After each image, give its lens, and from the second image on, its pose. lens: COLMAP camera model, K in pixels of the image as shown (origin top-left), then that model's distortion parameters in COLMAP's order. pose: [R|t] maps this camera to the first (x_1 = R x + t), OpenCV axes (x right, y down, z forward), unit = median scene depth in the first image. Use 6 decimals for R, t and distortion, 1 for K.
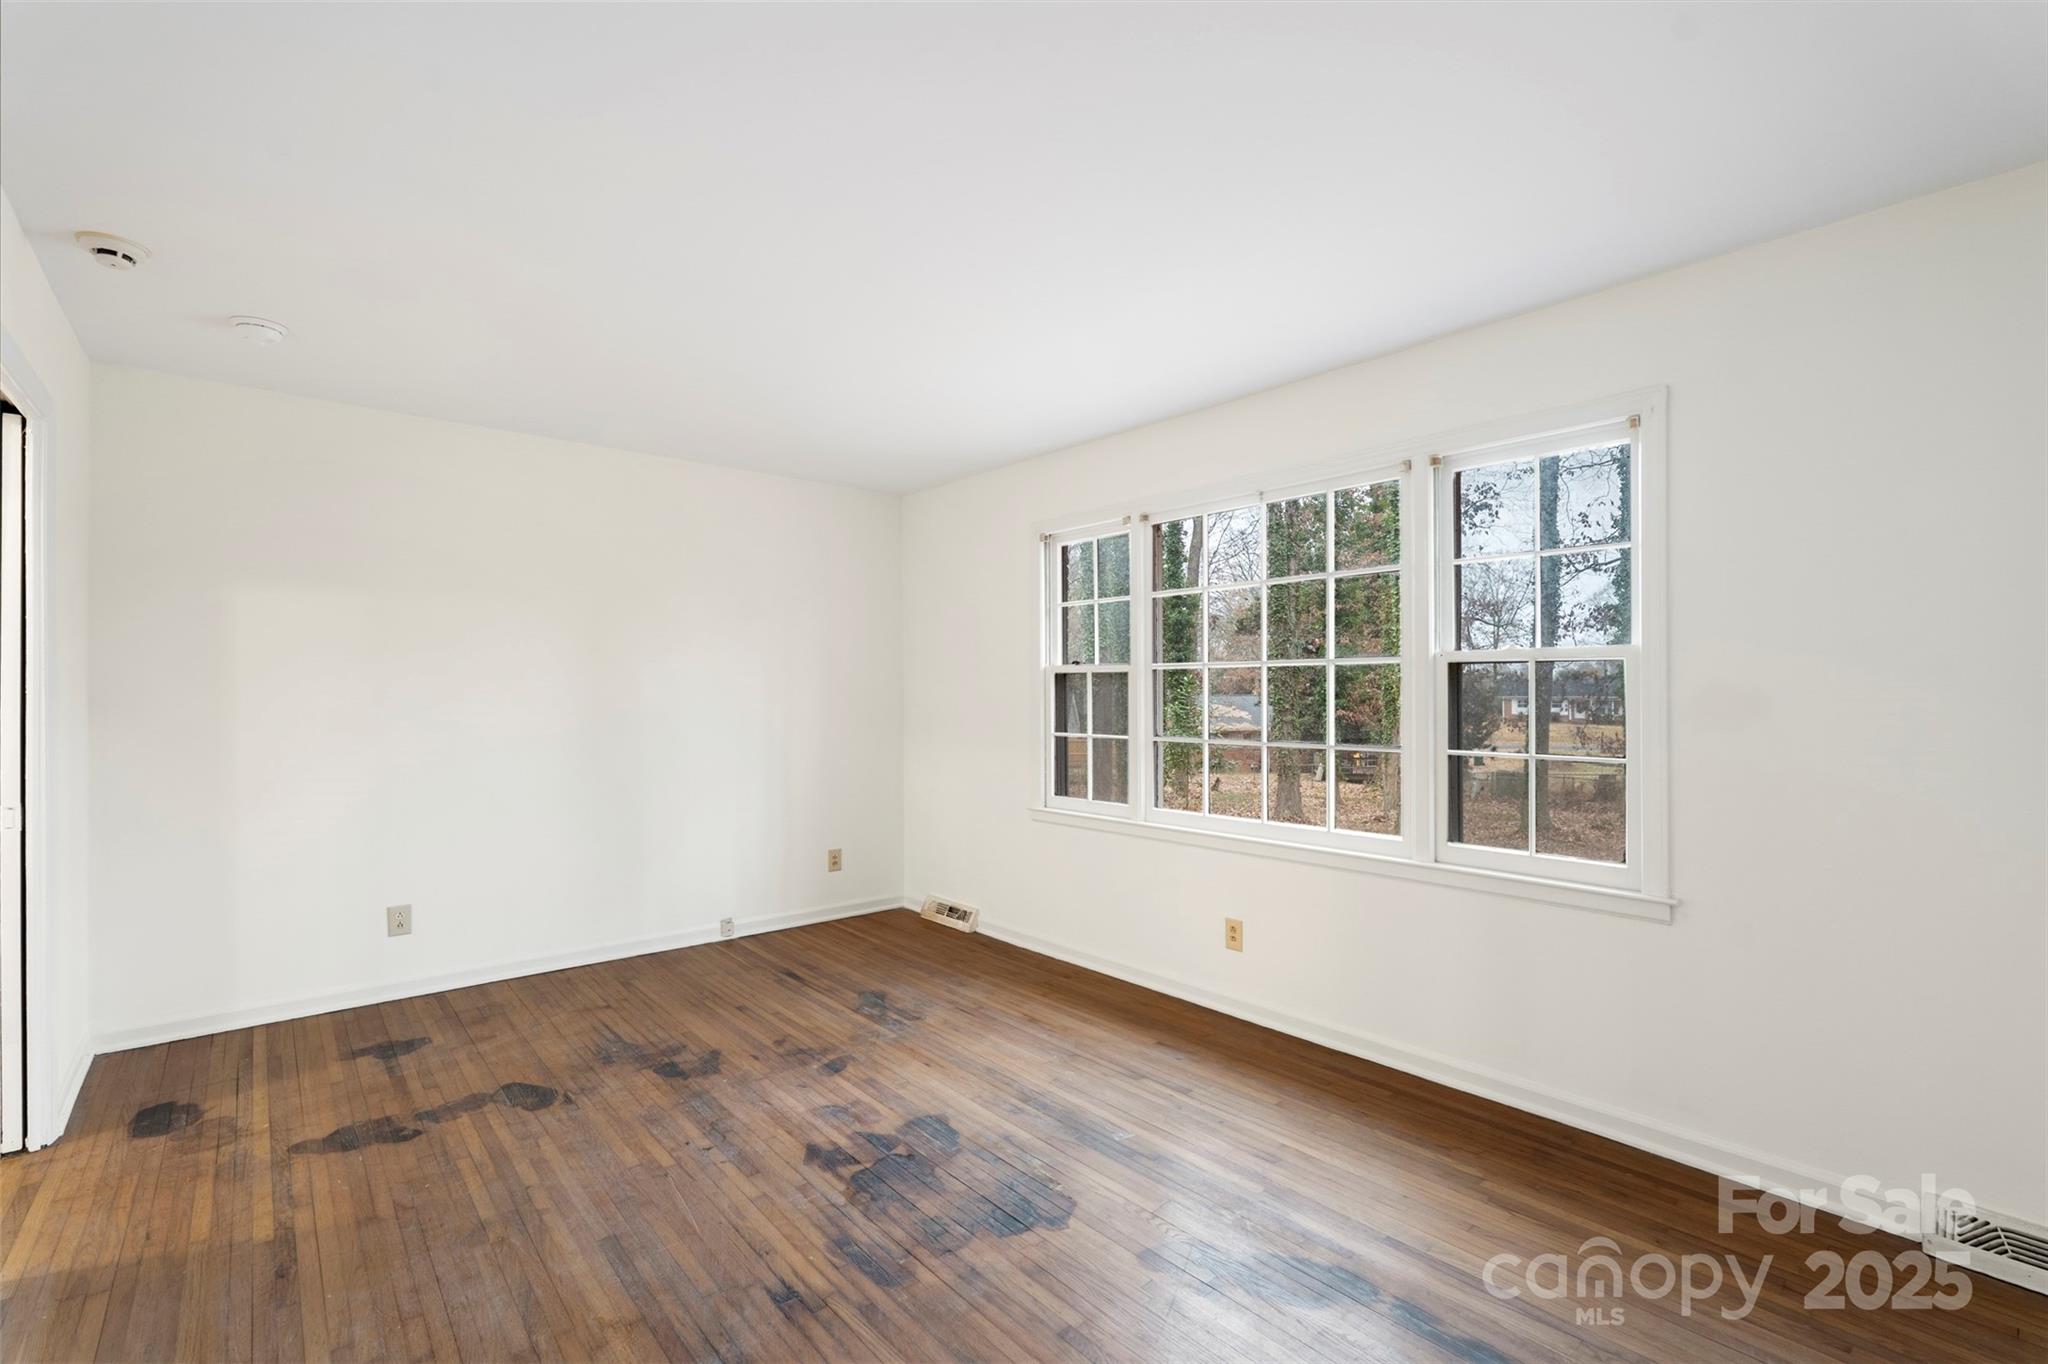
lens RADIAL K [[908.1, 0, 1028.1], [0, 908.1, 689.0], [0, 0, 1]] dist [-0.000646, 0.001247]
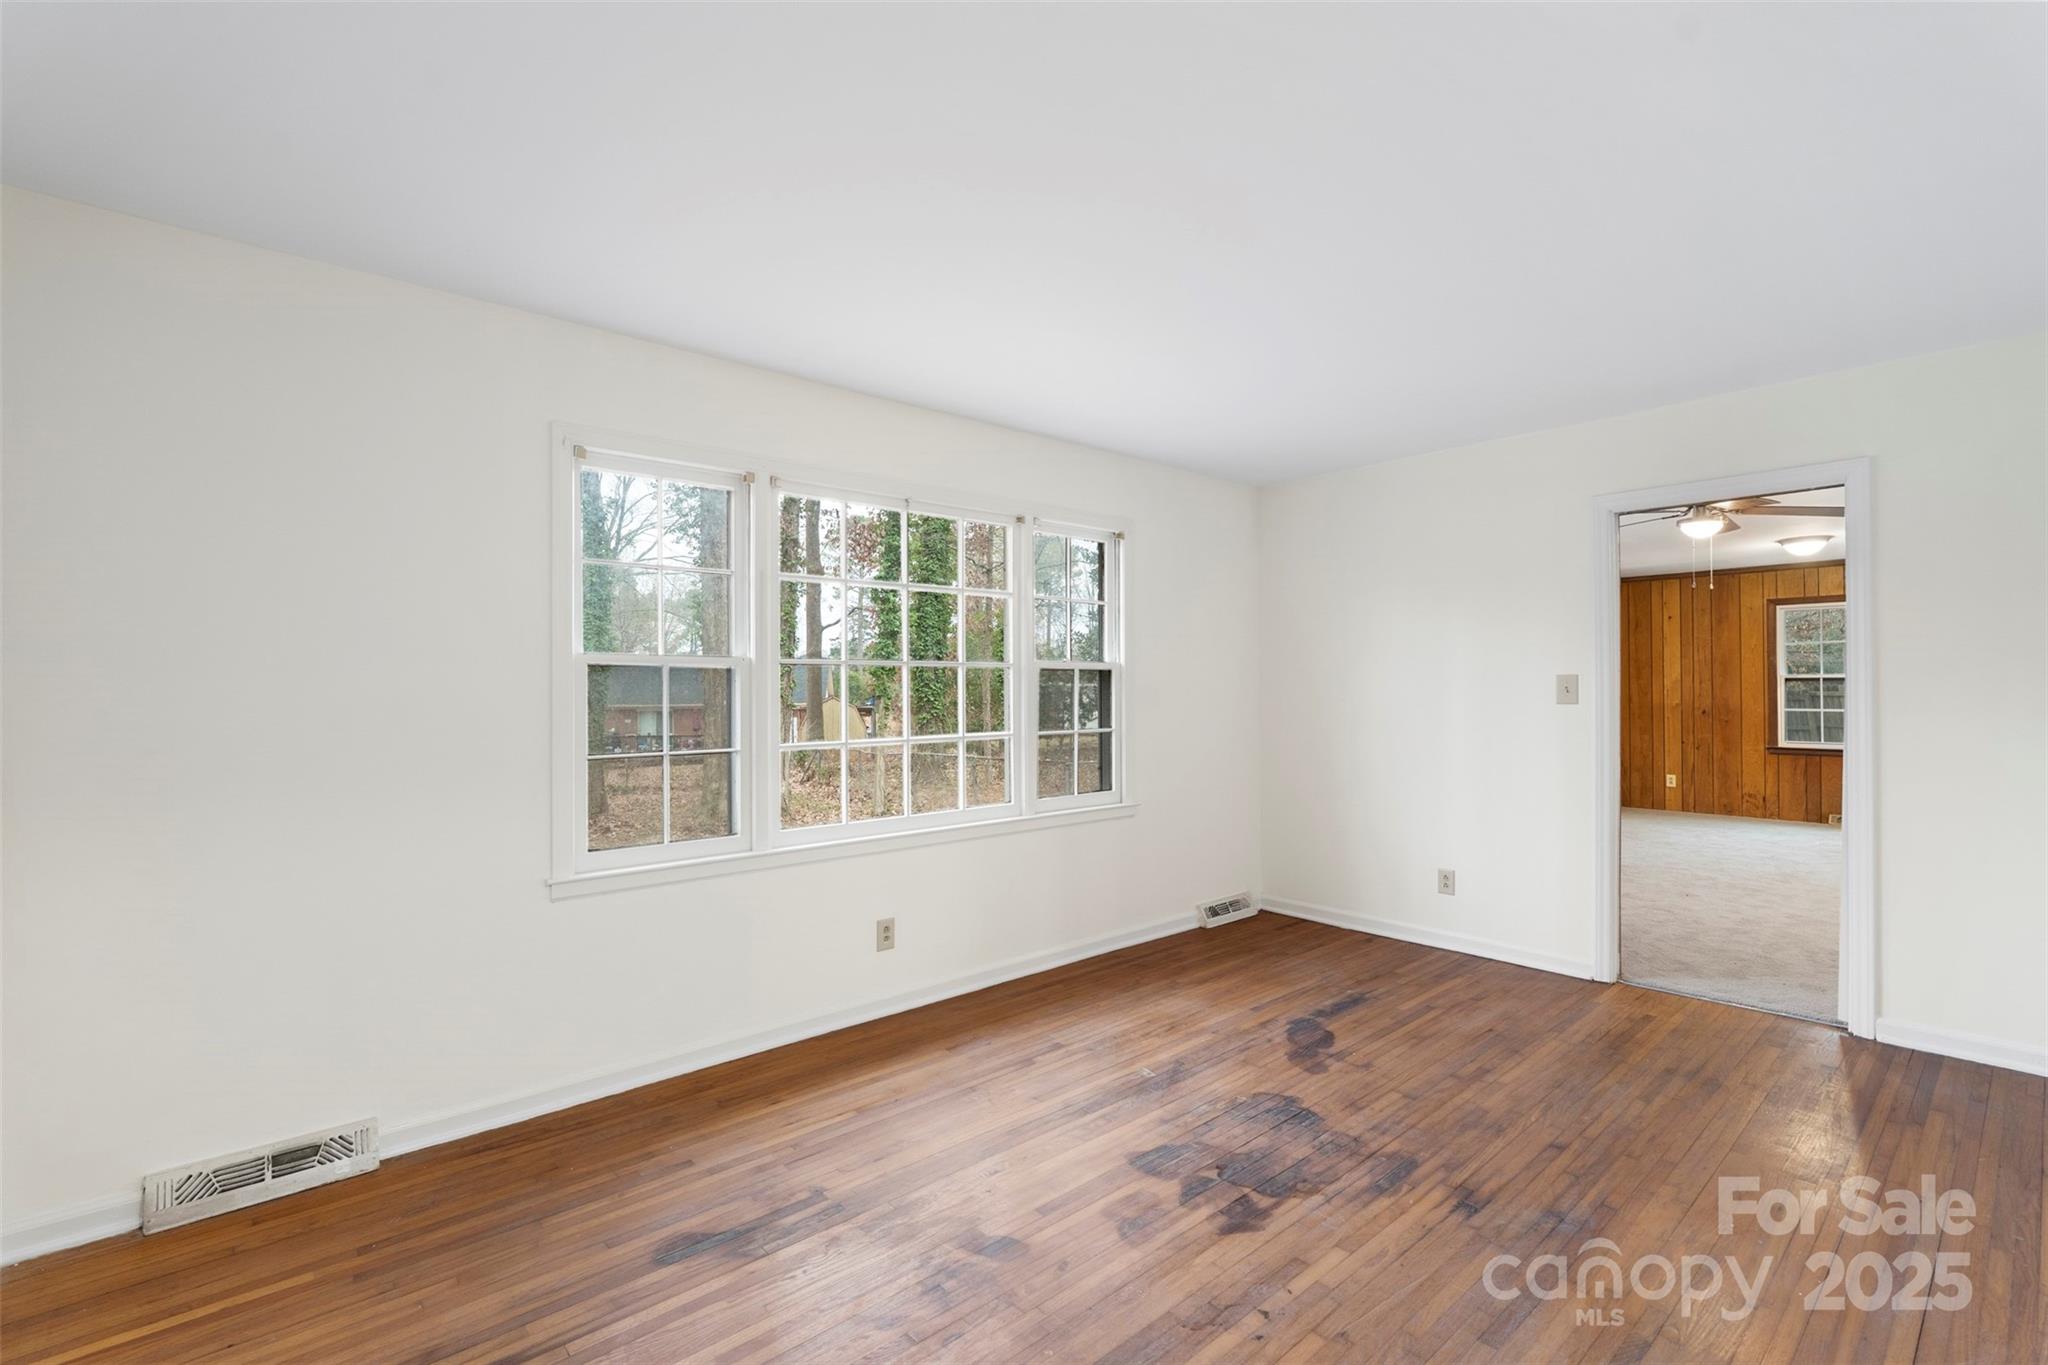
lens RADIAL K [[908.1, 0, 1027.2], [0, 908.1, 685.7], [0, 0, 1]] dist [-0.000646, 0.001247]
pose [[-0.014365, 0.004838, 0.999885, -0.968007], [0.002925, 0.999984, -0.004797, 0.003115], [-0.999893, 0.002856, -0.014379, 1.071663]]
